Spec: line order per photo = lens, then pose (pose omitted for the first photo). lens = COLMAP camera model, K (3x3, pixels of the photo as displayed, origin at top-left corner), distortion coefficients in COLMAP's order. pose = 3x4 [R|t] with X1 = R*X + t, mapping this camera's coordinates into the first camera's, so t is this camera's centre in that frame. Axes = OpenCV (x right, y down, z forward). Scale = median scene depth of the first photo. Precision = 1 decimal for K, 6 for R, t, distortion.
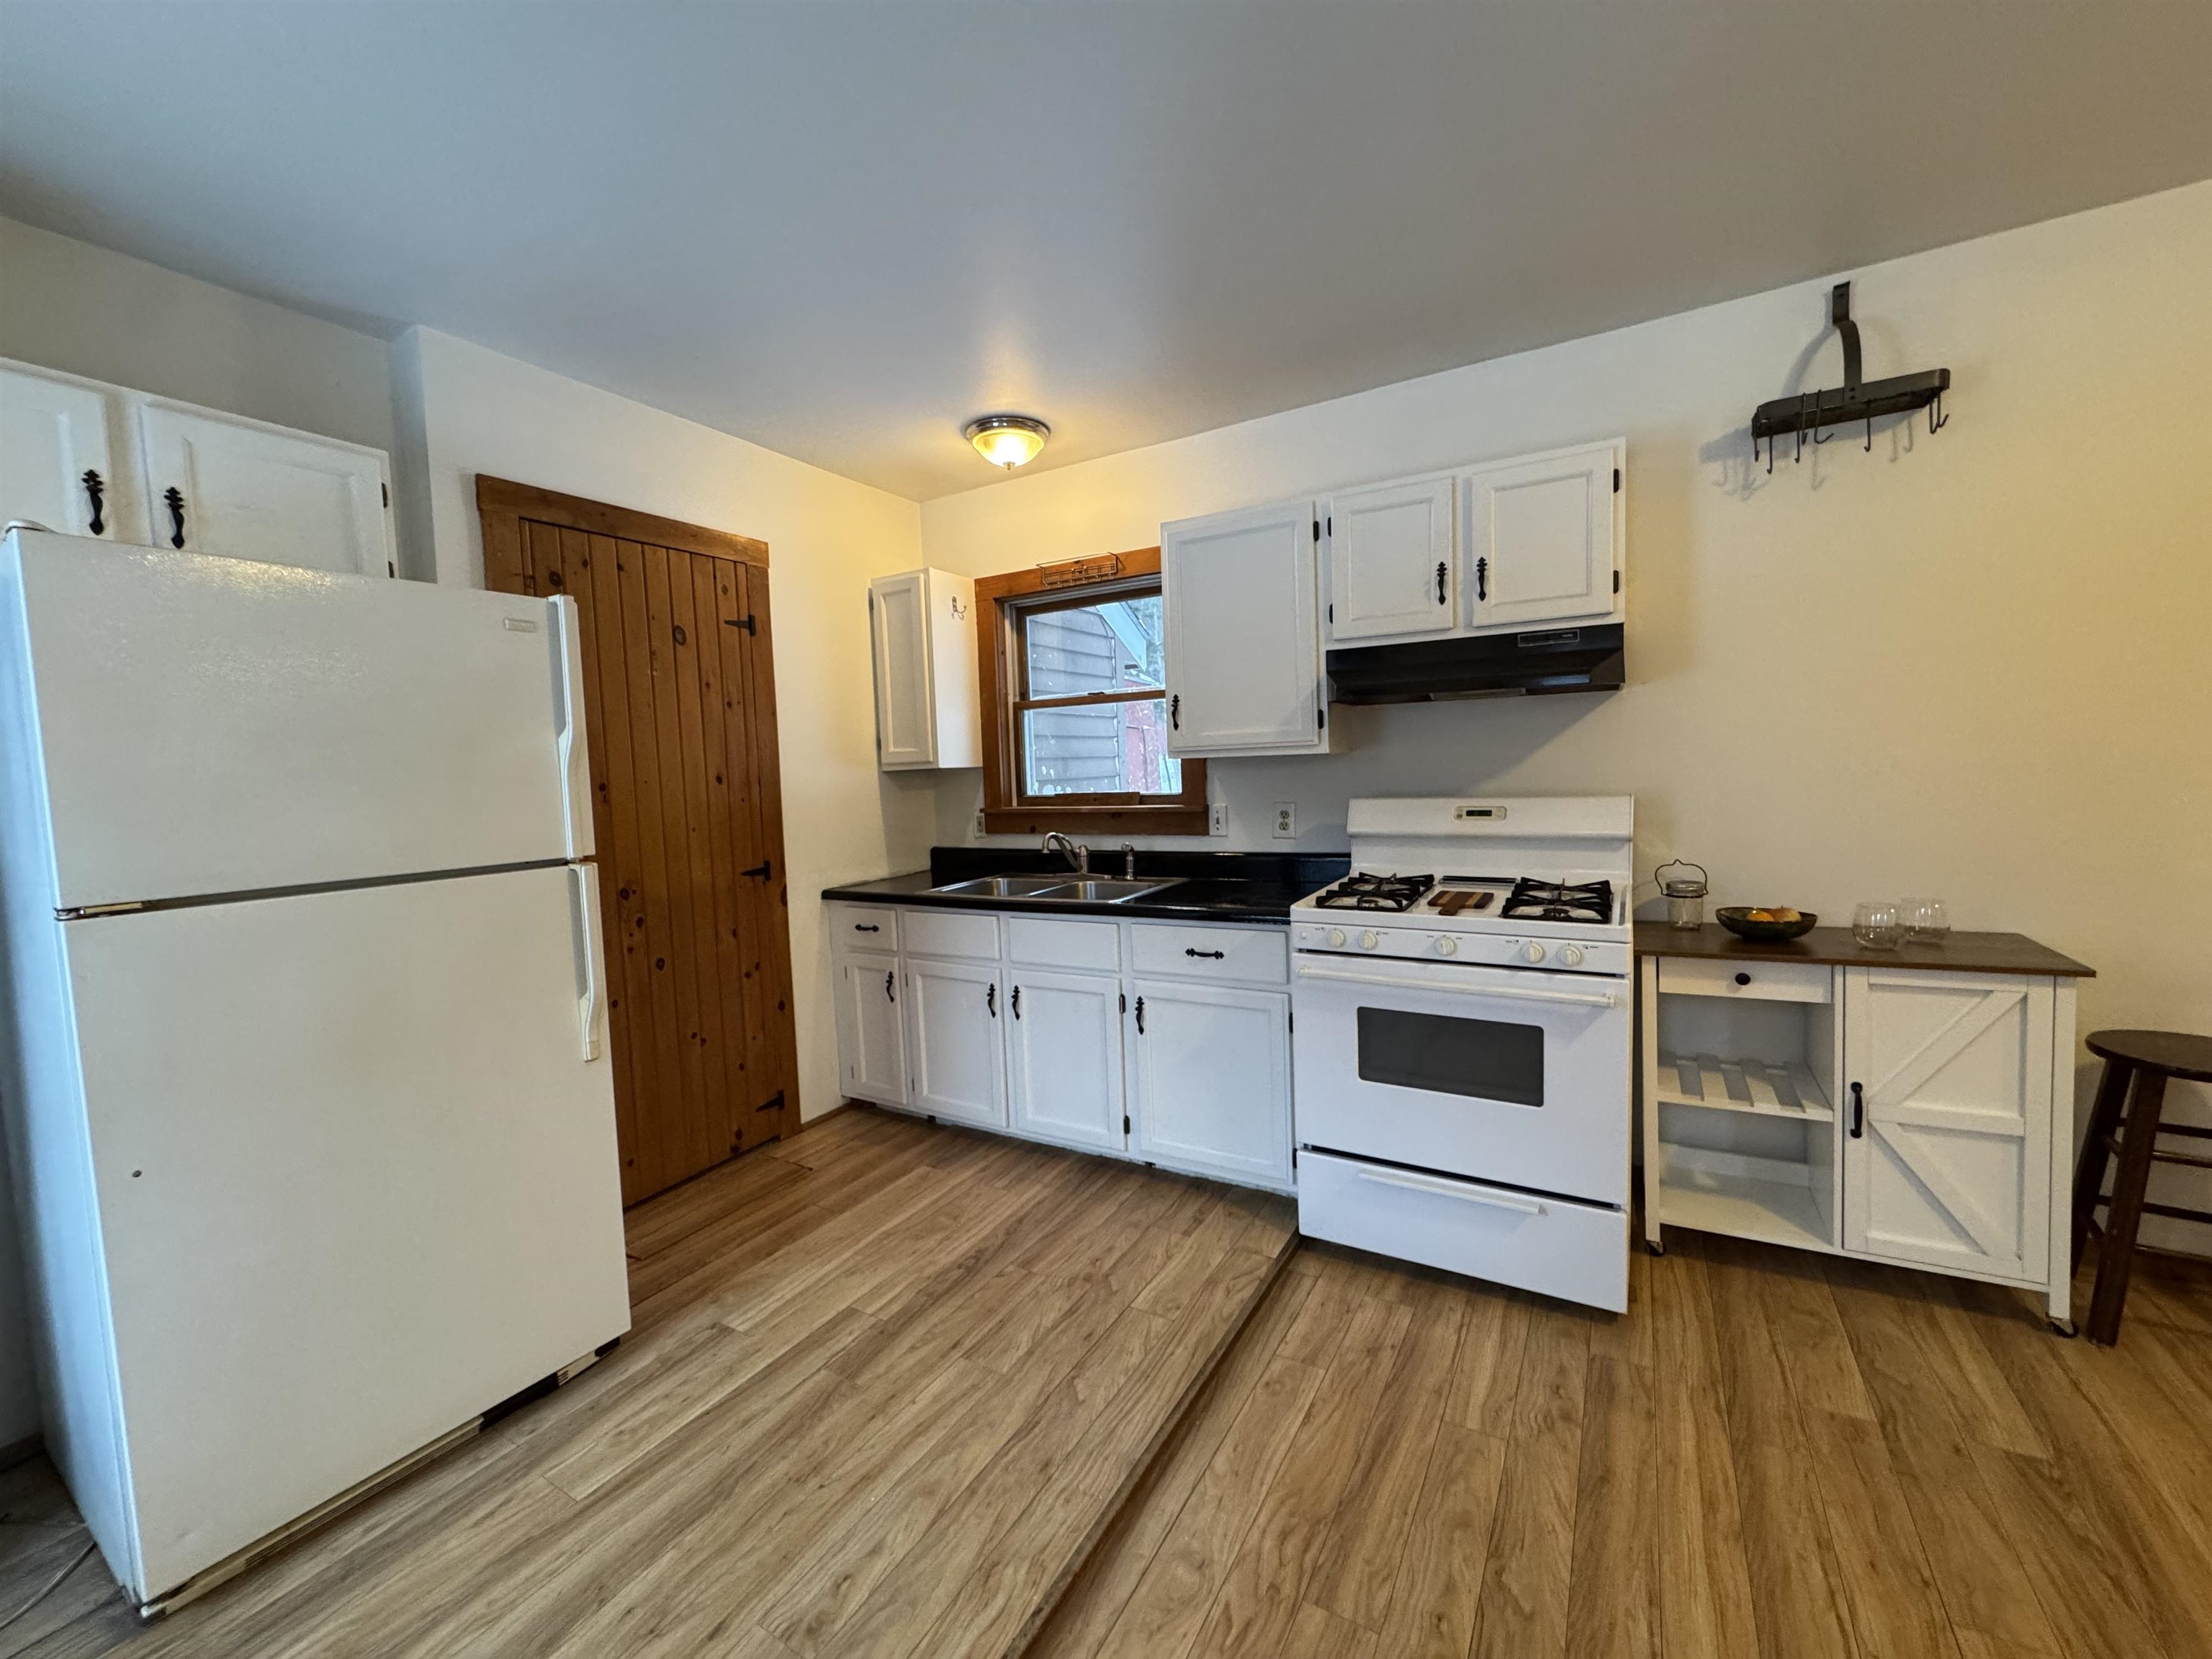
lens RADIAL K [[881.3, 0, 1106.8], [0, 881.3, 828.8], [0, 0, 1]] dist [-0.001712, -0.000102]
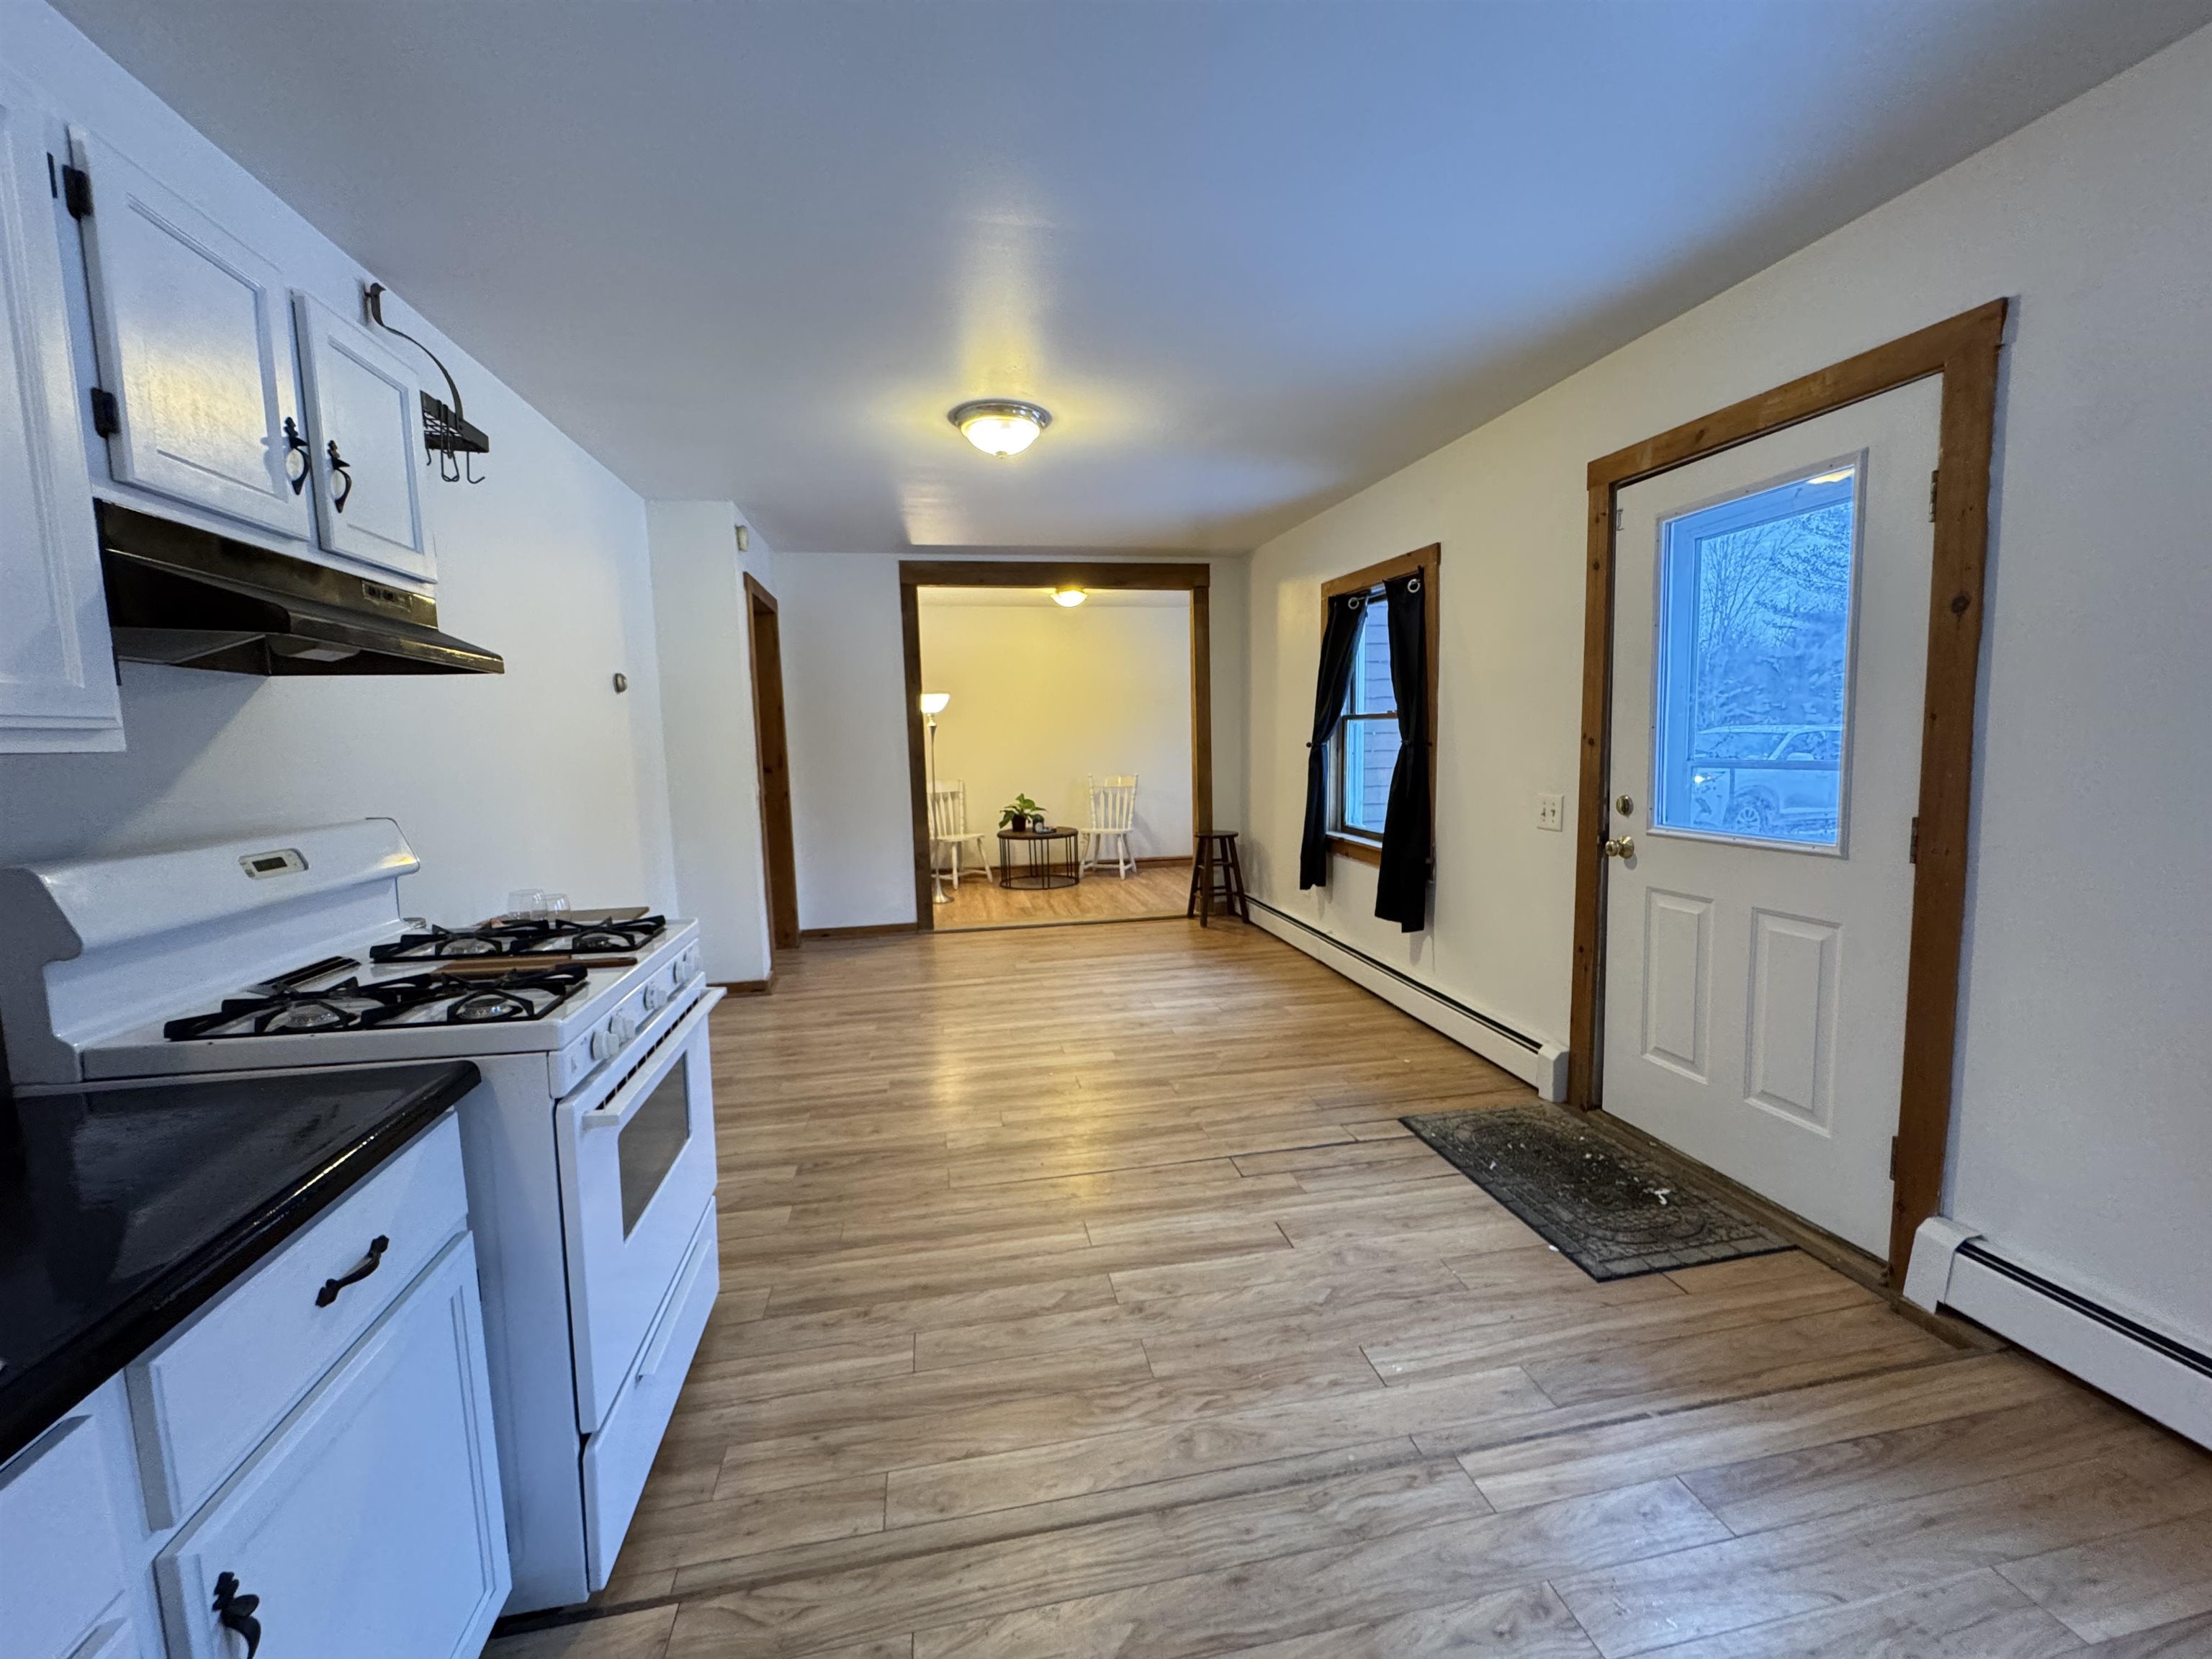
lens RADIAL K [[881.3, 0, 1106.8], [0, 881.3, 828.8], [0, 0, 1]] dist [-0.001712, -0.000102]
pose [[-0.668695, -0.026659, 0.743059, -0.454124], [0.103103, 0.986378, 0.128173, -0.070612], [-0.736354, 0.162320, -0.656837, 1.185078]]
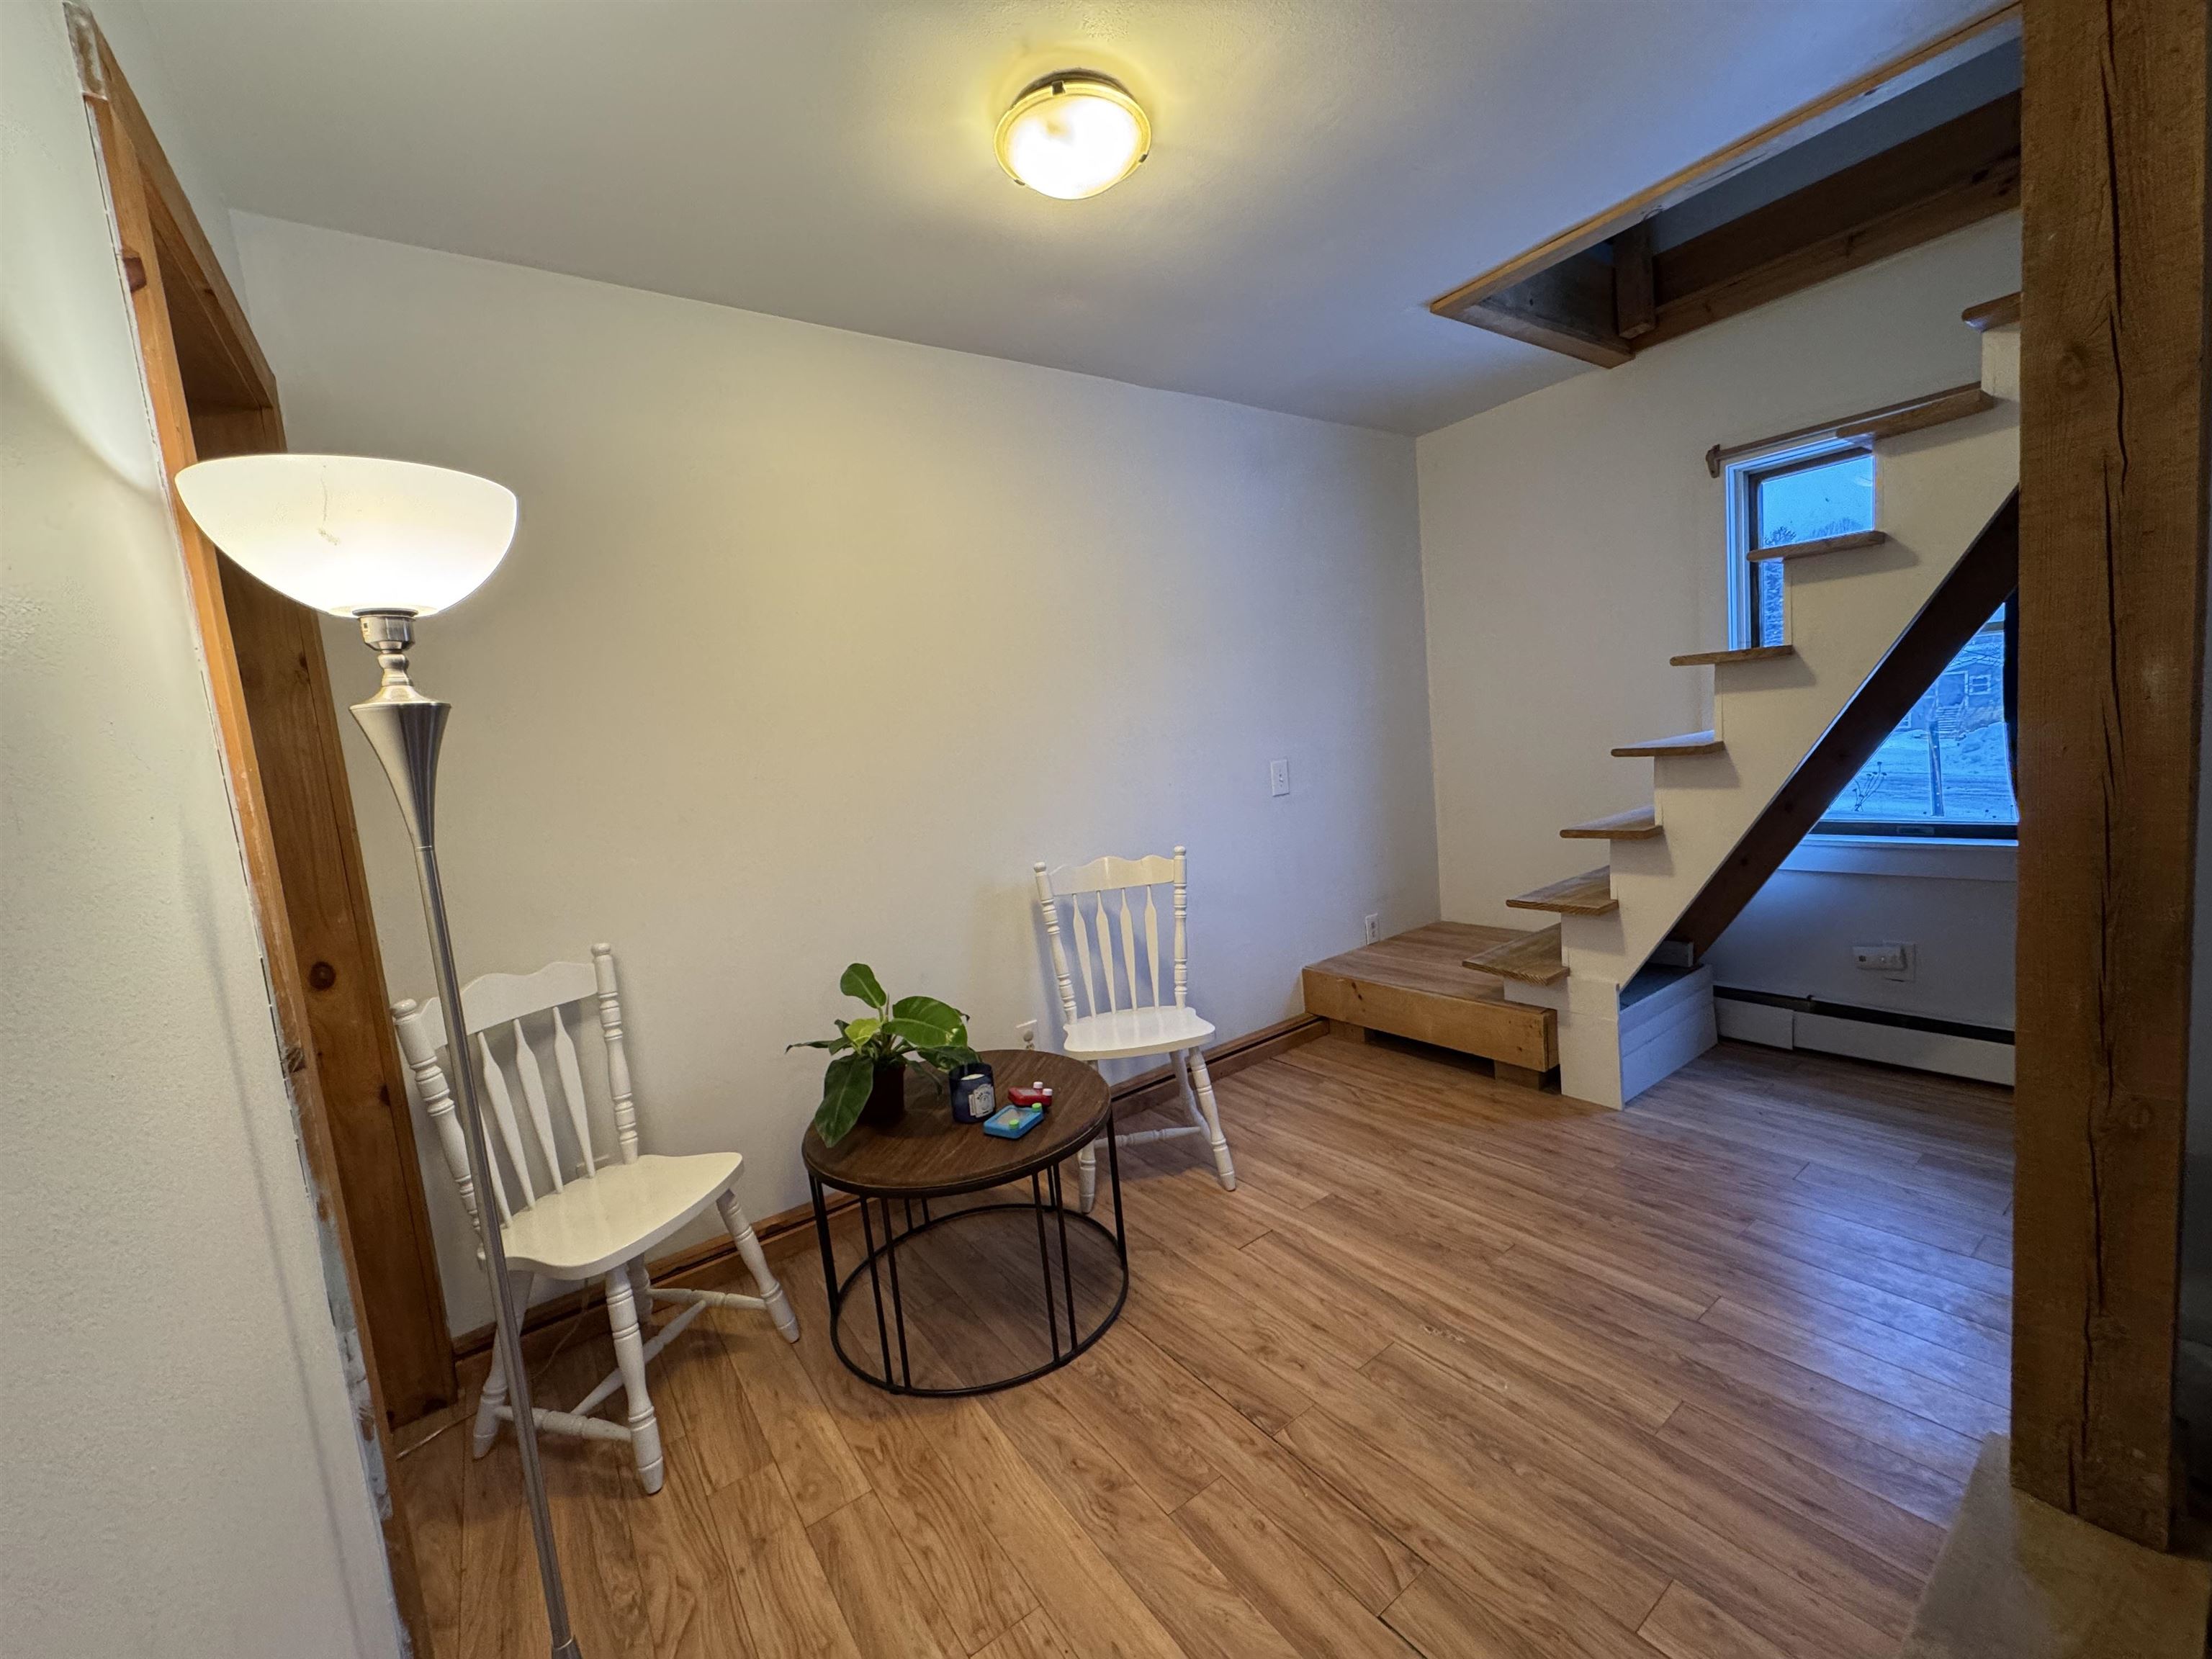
lens RADIAL K [[881.3, 0, 1106.8], [0, 881.3, 828.8], [0, 0, 1]] dist [-0.001712, -0.000102]
pose [[-0.909389, 0.083836, 0.407409, 1.893694], [0.159594, 0.974838, 0.155632, -0.048842], [-0.384110, 0.206550, -0.899887, -0.255148]]
